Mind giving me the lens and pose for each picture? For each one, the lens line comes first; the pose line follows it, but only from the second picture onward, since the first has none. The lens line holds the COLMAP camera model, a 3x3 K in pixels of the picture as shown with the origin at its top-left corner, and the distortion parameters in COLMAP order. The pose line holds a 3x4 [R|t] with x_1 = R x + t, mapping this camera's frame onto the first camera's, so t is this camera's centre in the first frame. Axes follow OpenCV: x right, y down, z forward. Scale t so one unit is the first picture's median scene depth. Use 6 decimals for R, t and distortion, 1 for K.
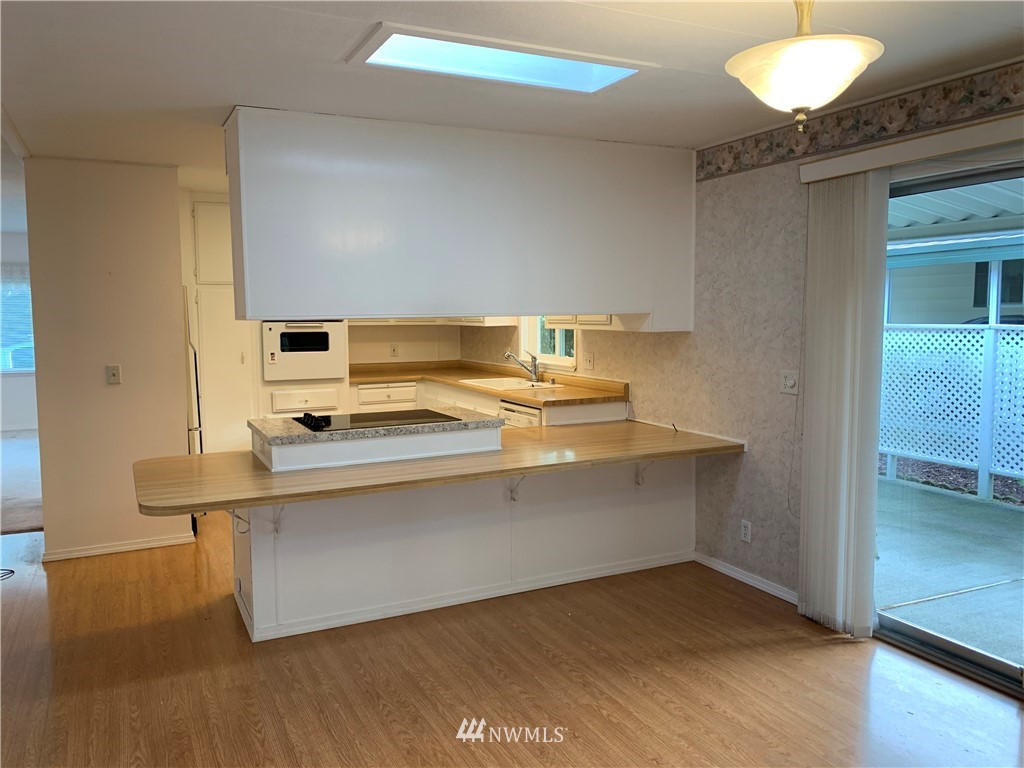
lens RADIAL K [[794.0, 0, 516.9], [0, 794.0, 389.9], [0, 0, 1]] dist [0.053462, -0.057087]
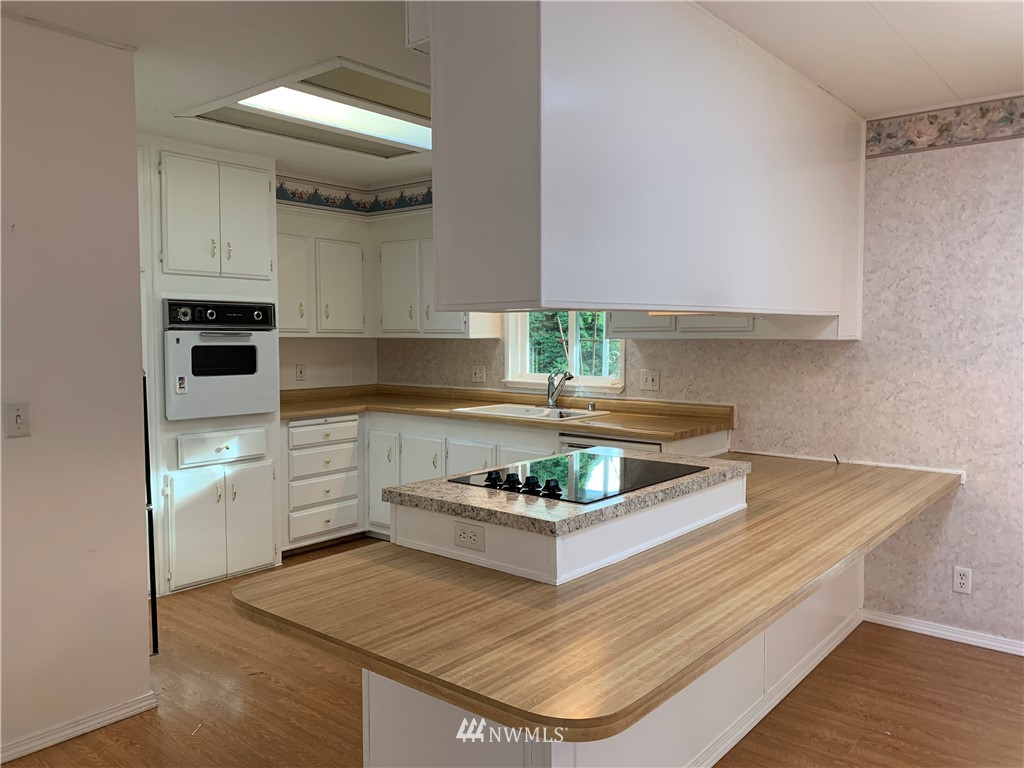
lens RADIAL K [[794.0, 0, 513.3], [0, 794.0, 385.9], [0, 0, 1]] dist [0.053462, -0.057087]
pose [[0.910594, -0.018750, 0.412876, -0.437820], [0.034838, 0.998897, -0.031471, -0.012416], [-0.411831, 0.043041, 0.910243, 0.394190]]
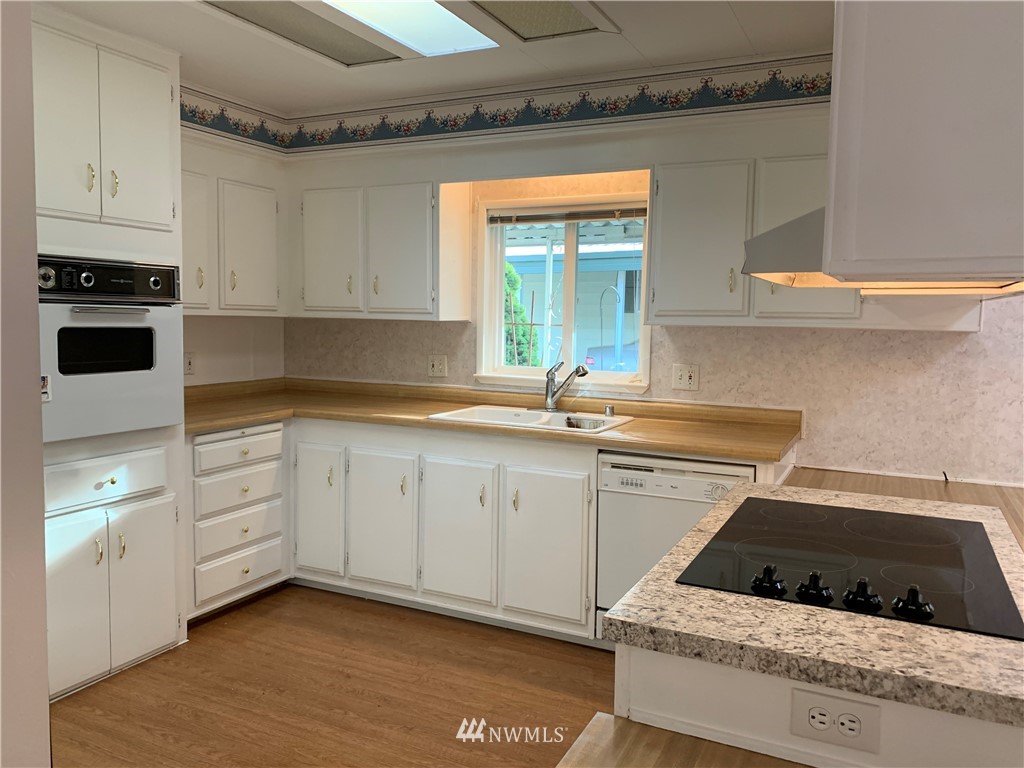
lens RADIAL K [[794.0, 0, 510.2], [0, 794.0, 378.7], [0, 0, 1]] dist [0.053462, -0.057087]
pose [[0.791064, -0.027665, 0.611107, -0.490519], [0.039746, 0.999190, -0.006217, -0.044139], [-0.610440, 0.029207, 0.791524, 0.697535]]
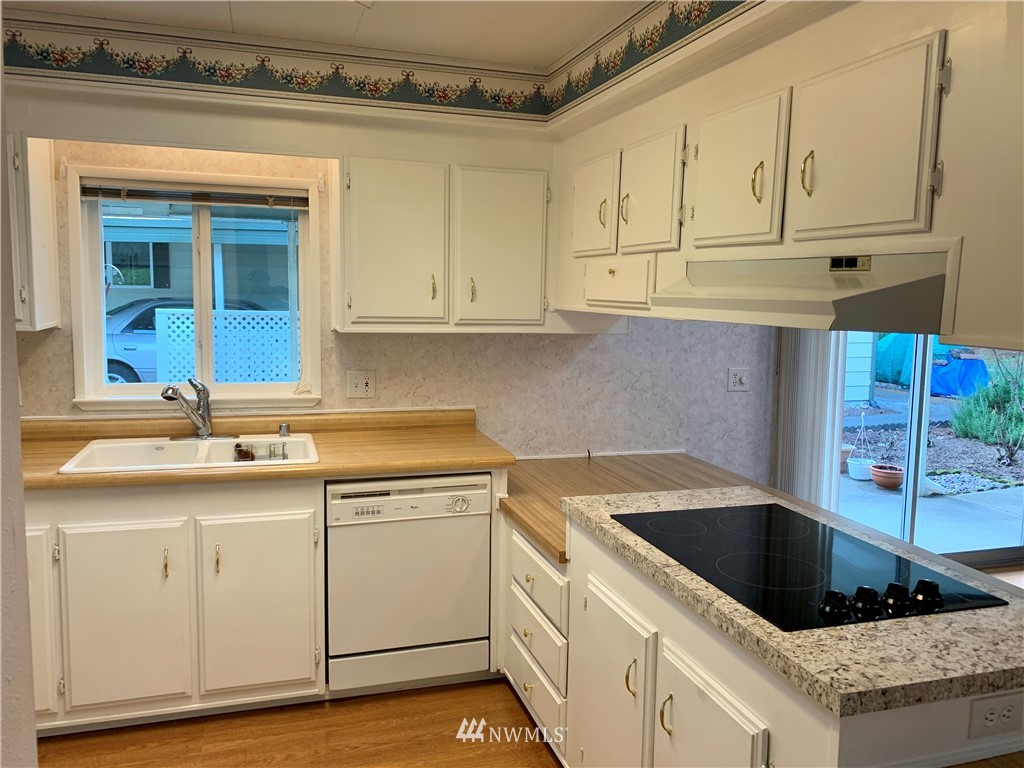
lens RADIAL K [[794.0, 0, 514.6], [0, 794.0, 378.6], [0, 0, 1]] dist [0.053462, -0.057087]
pose [[0.156221, -0.097476, 0.982901, -0.571054], [0.080264, 0.993080, 0.085728, -0.099132], [-0.984456, 0.065499, 0.162964, 0.946184]]
